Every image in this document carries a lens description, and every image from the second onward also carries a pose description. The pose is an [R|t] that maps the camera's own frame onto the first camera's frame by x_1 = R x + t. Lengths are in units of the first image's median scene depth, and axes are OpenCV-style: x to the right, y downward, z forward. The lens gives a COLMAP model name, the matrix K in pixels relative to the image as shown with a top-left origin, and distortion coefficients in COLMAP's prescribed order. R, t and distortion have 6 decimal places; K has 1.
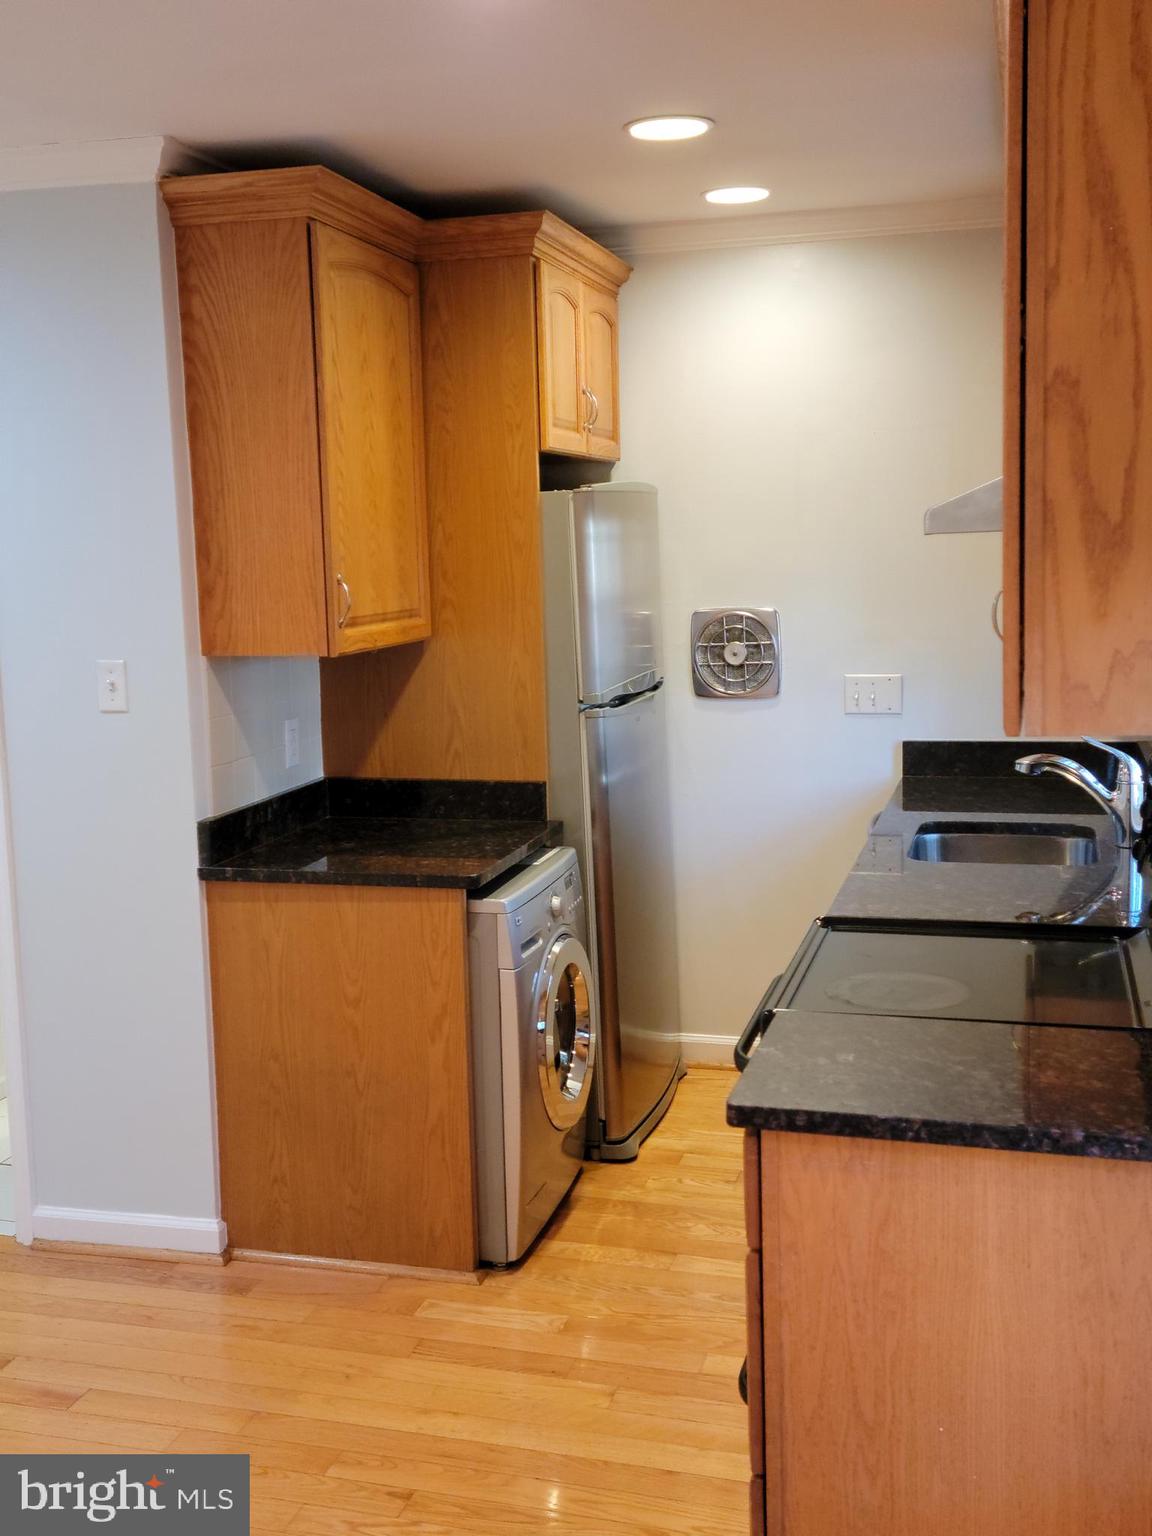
lens RADIAL K [[1599.6, 0, 582.0], [0, 1599.6, 764.4], [0, 0, 1]] dist [0.130544, -0.179276]
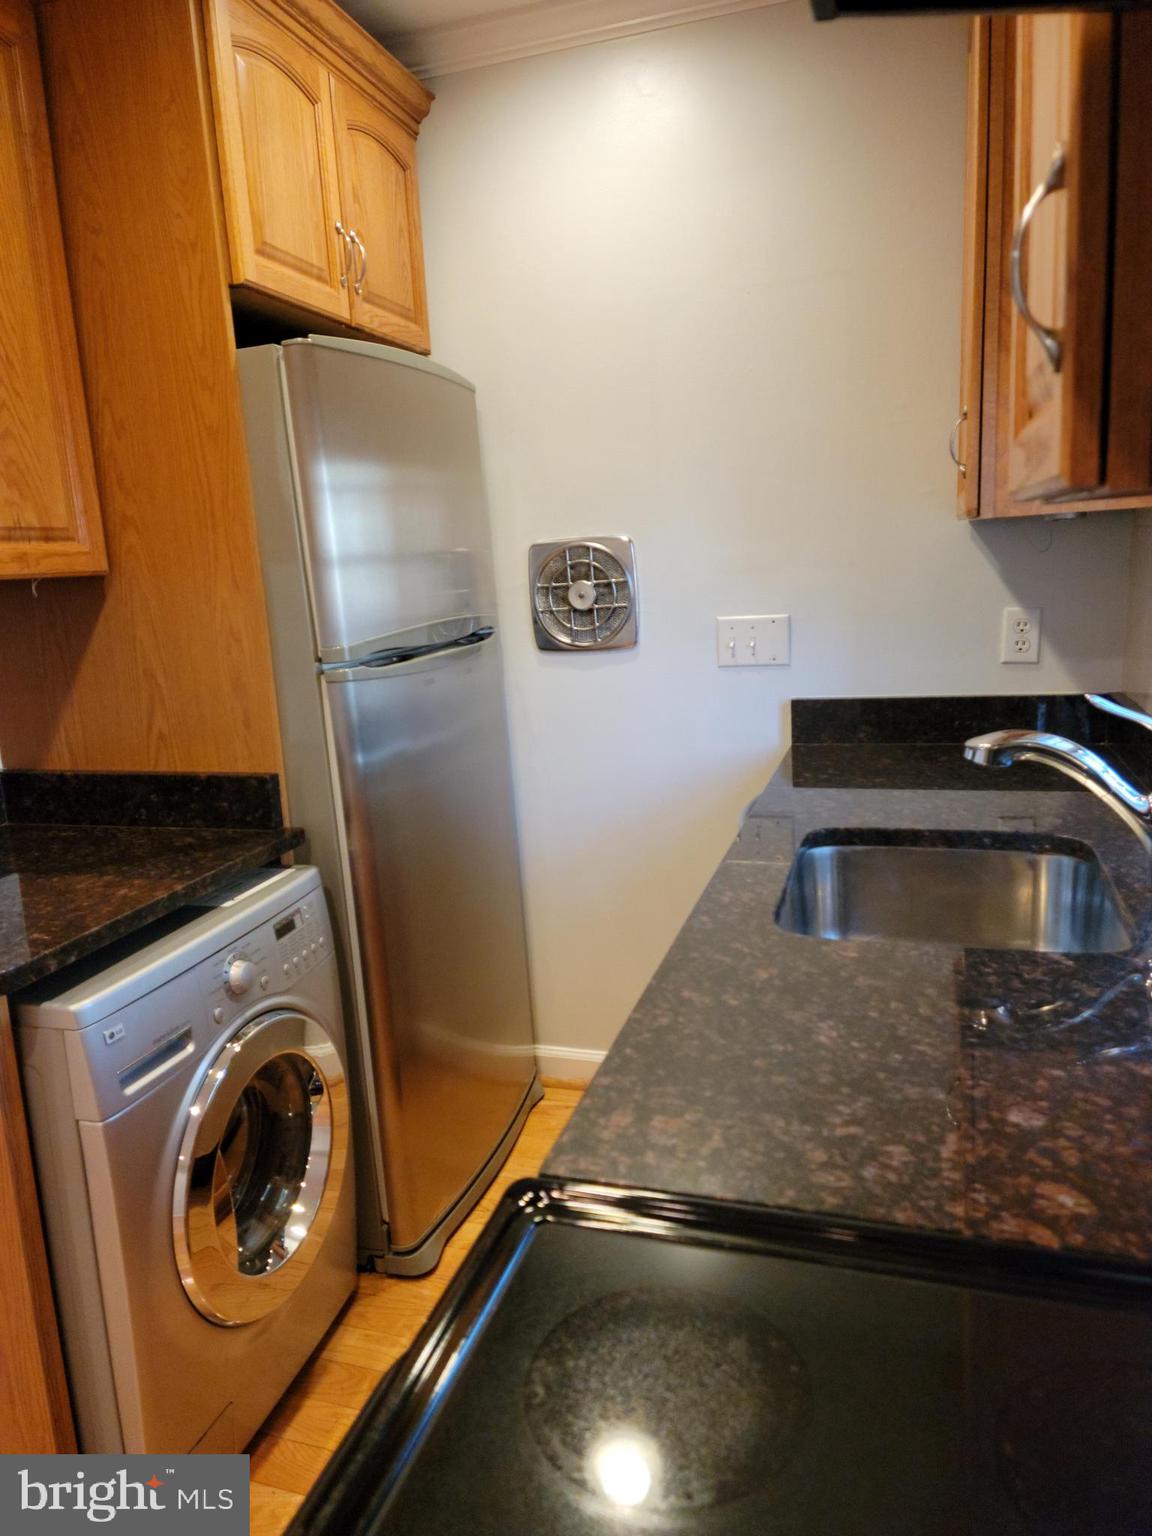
lens RADIAL K [[1054.9, 0, 560.9], [0, 1054.9, 760.8], [0, 0, 1]] dist [0.092910, -0.079519]
pose [[0.998640, -0.022823, -0.046873, 0.122118], [0.025348, 0.998218, 0.054013, -0.016872], [0.045557, -0.055127, 0.997439, 0.524065]]
